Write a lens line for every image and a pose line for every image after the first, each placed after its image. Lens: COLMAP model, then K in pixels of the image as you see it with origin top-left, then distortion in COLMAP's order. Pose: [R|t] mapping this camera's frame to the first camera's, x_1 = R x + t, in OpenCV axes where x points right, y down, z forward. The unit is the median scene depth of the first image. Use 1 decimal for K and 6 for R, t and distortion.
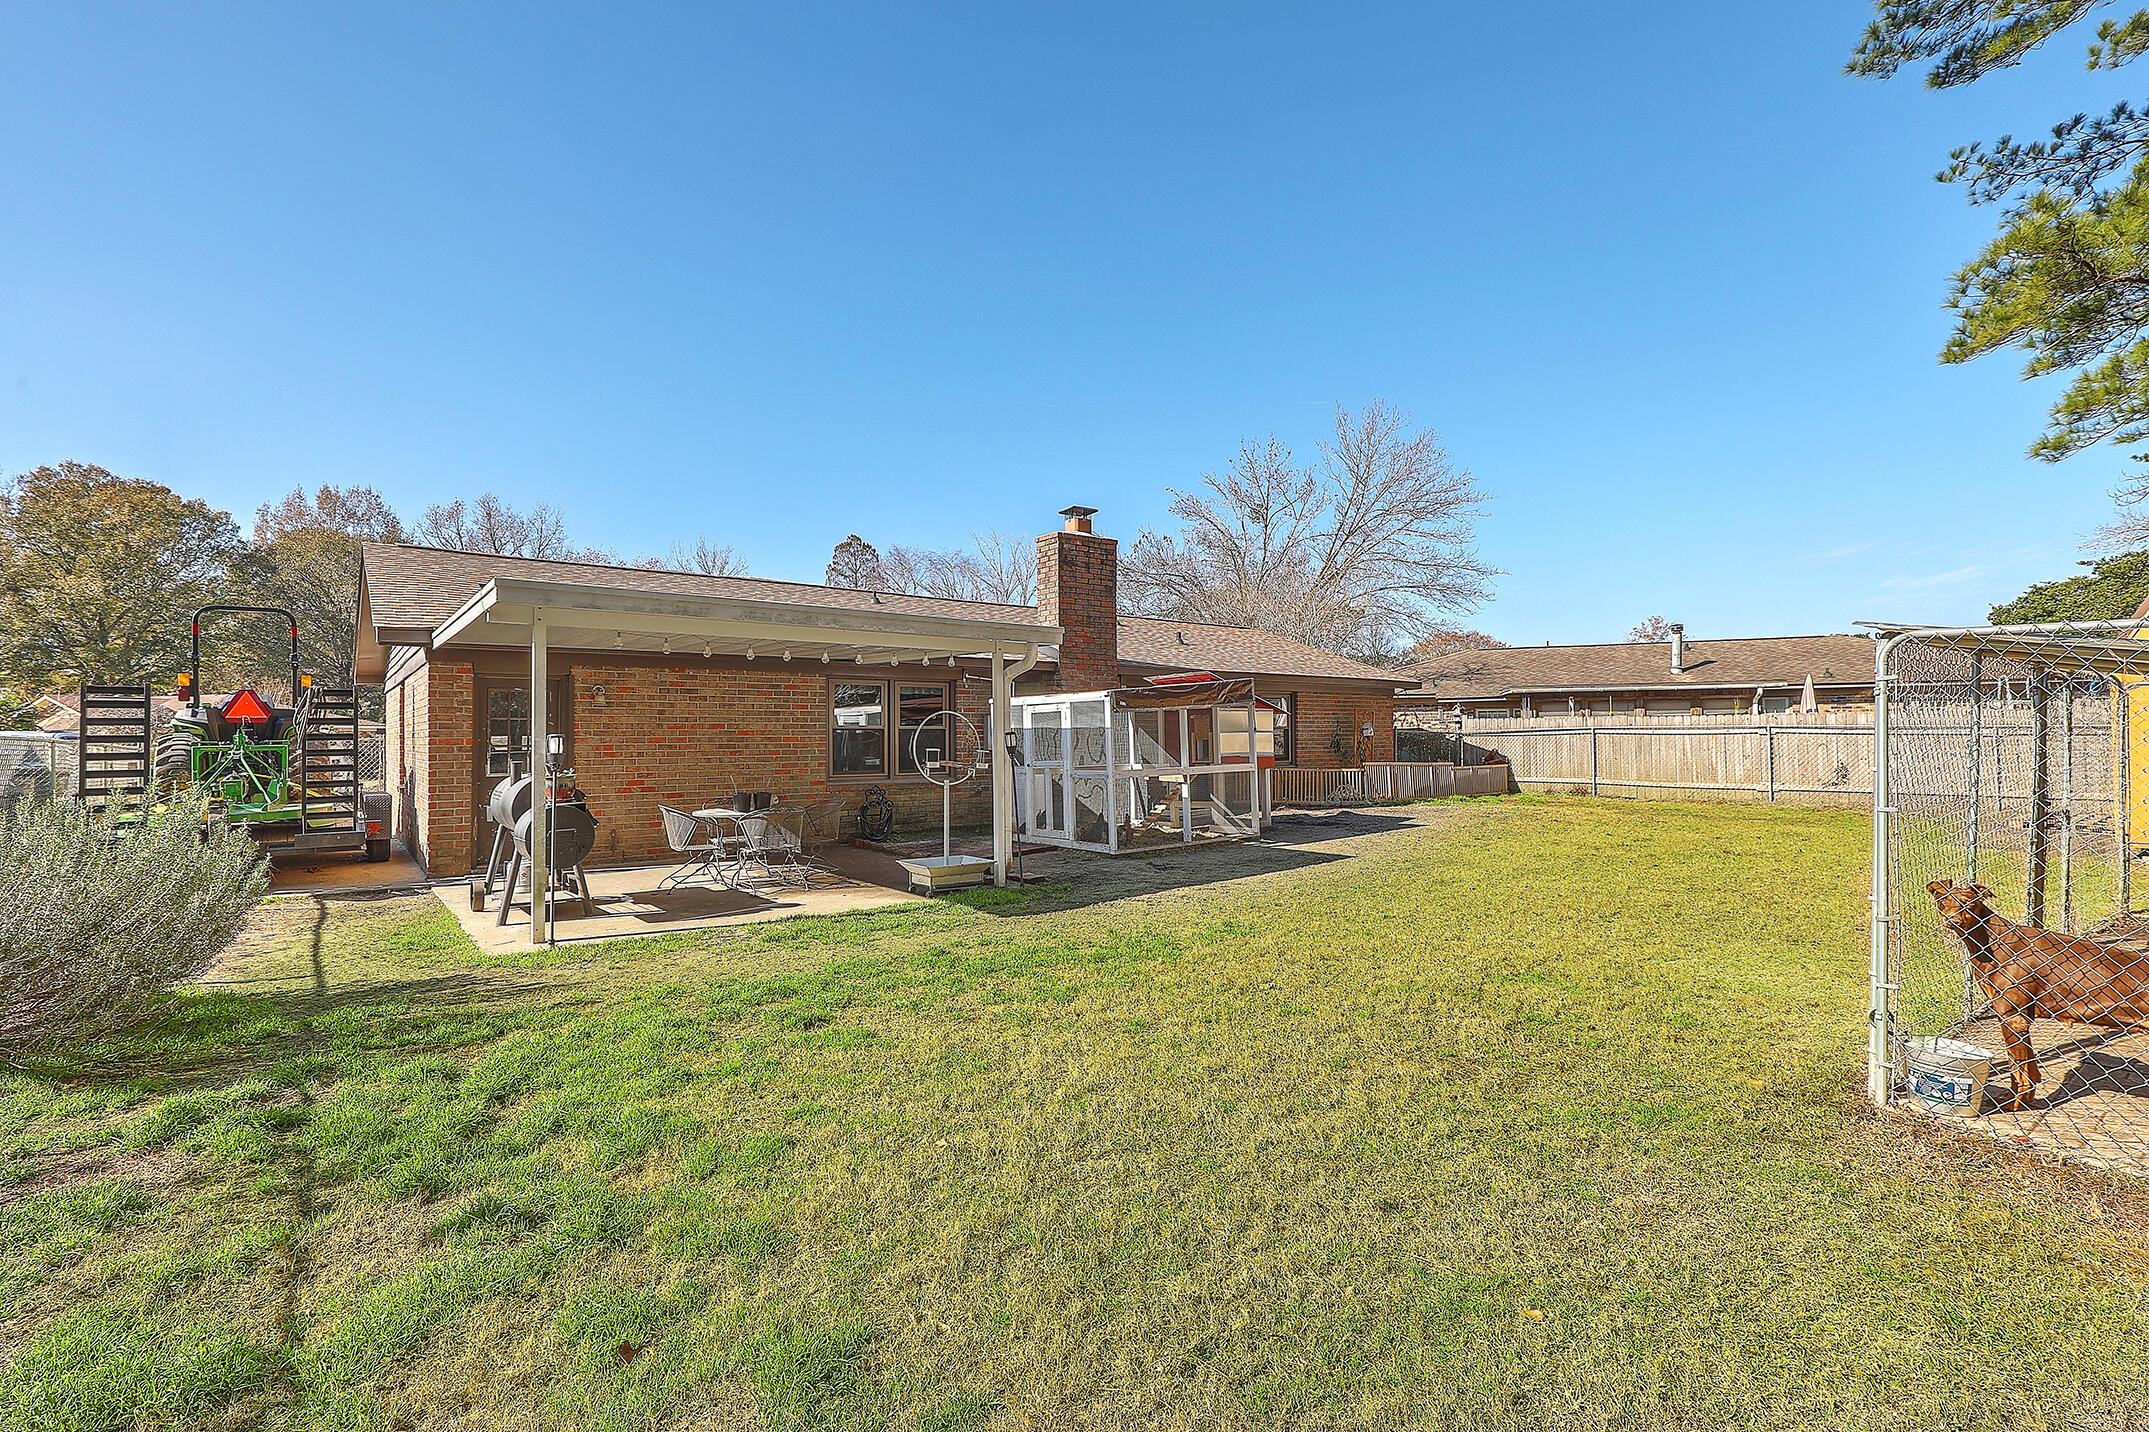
lens RADIAL K [[970.9, 0, 1090.5], [0, 970.9, 726.4], [0, 0, 1]] dist [0.000711, -0.000145]
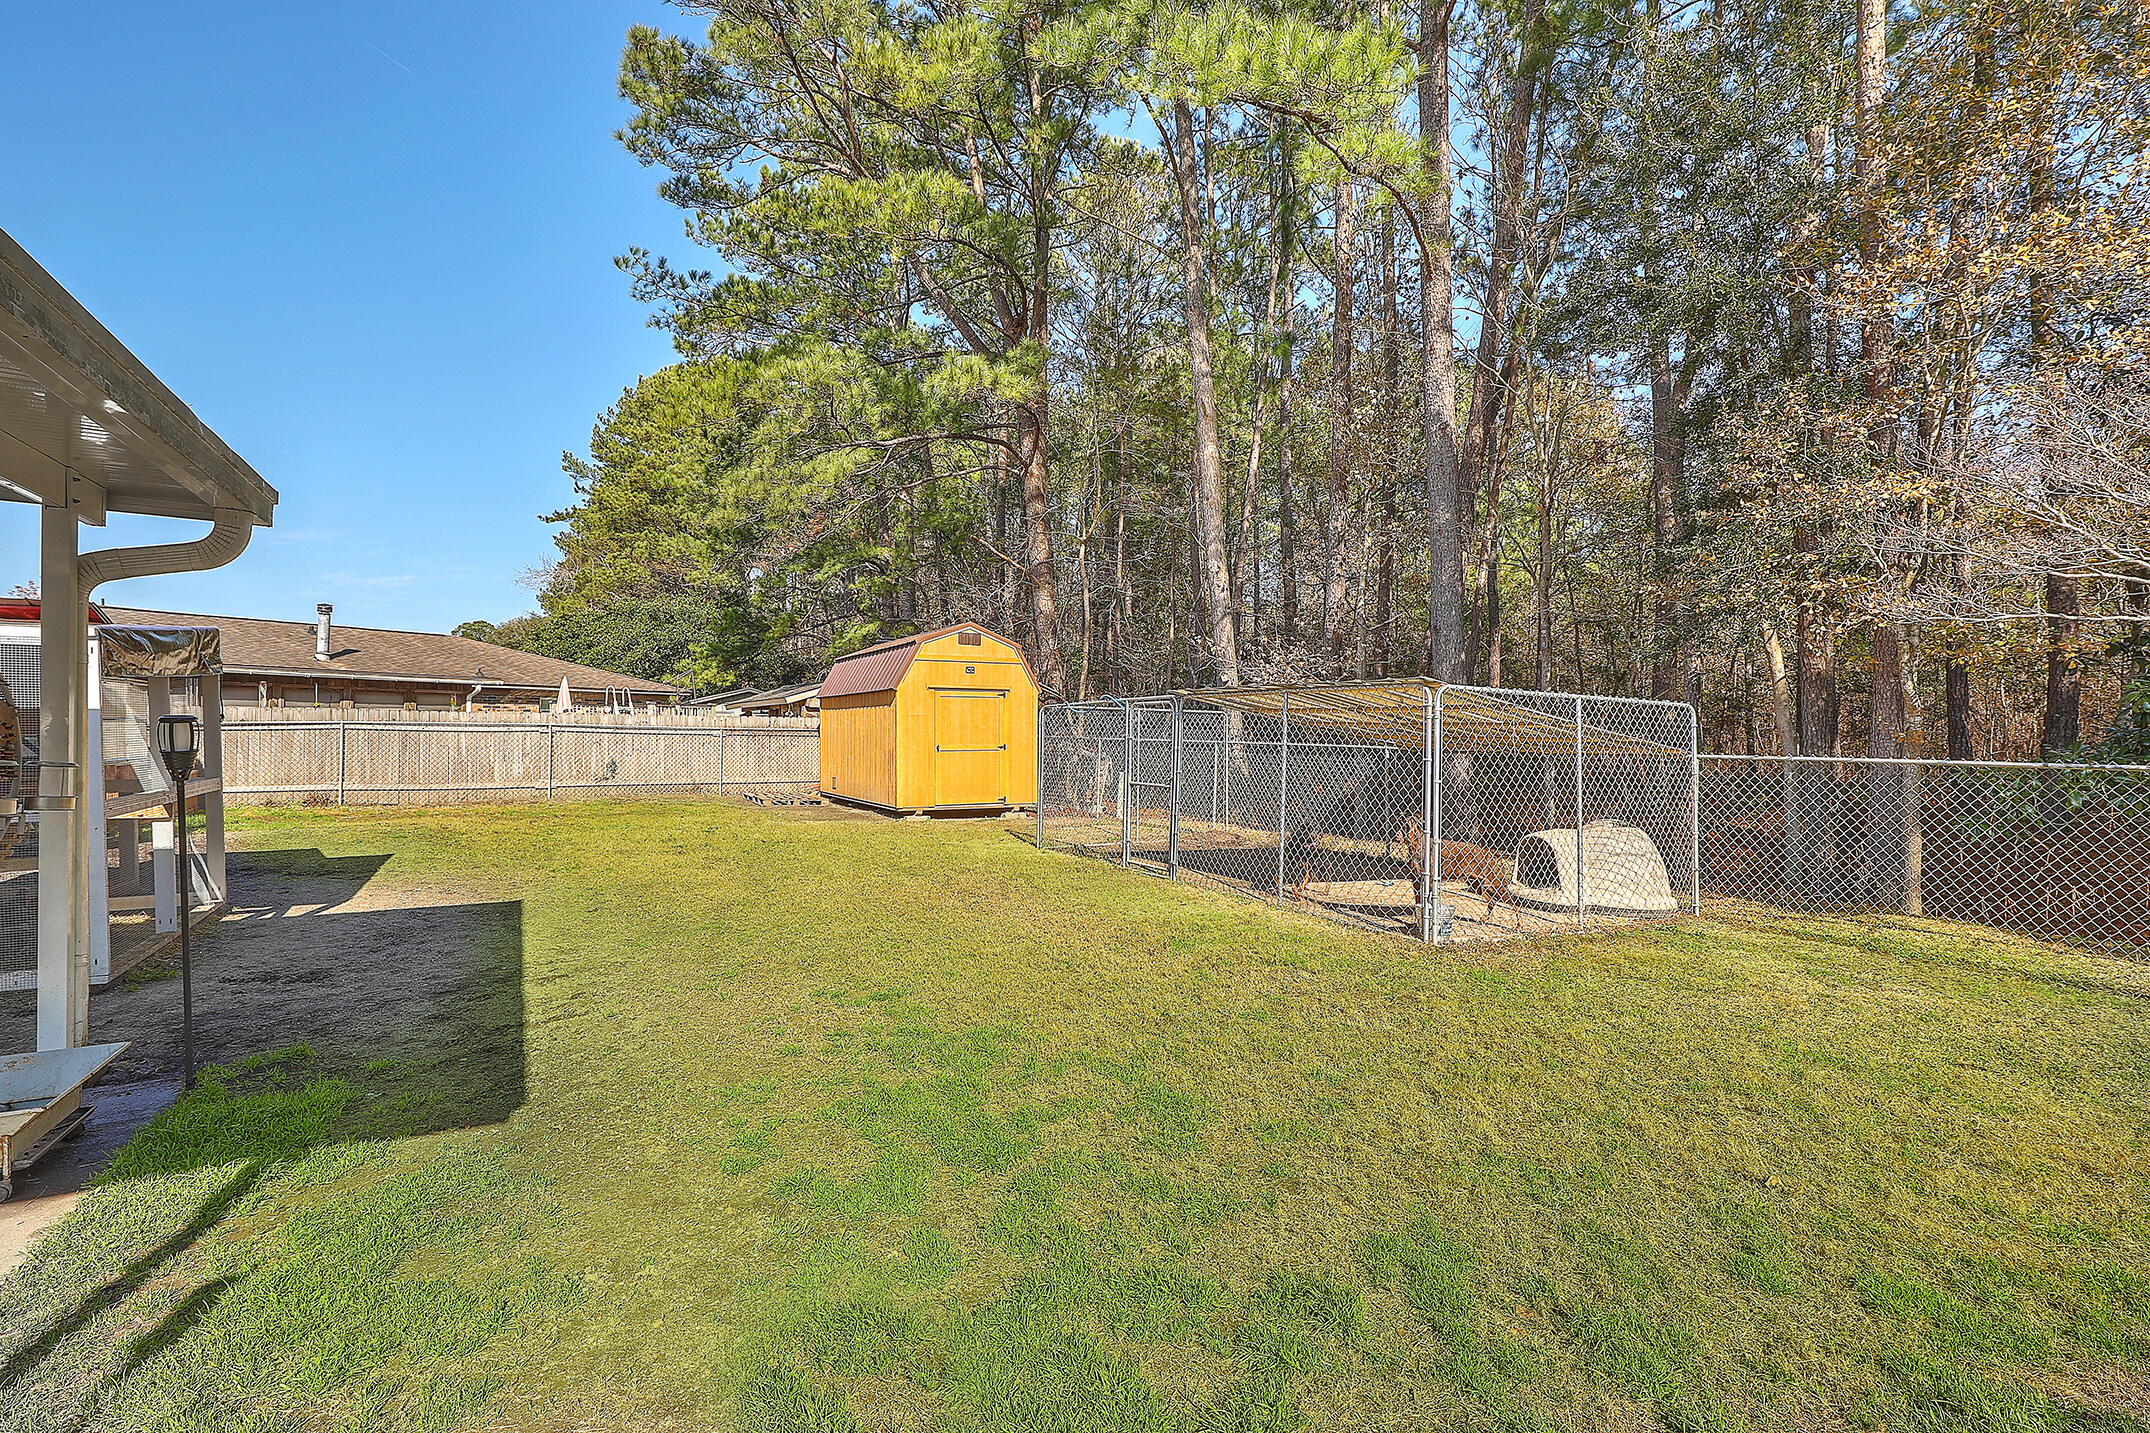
lens RADIAL K [[971.4, 0, 1075.3], [0, 971.4, 732.7], [0, 0, 1]] dist [0.000711, -0.000145]
pose [[0.151144, 0.008592, 0.988474, -0.206893], [-0.020552, 0.999773, -0.005548, 0.002165], [-0.988298, -0.019476, 0.151287, 0.264901]]
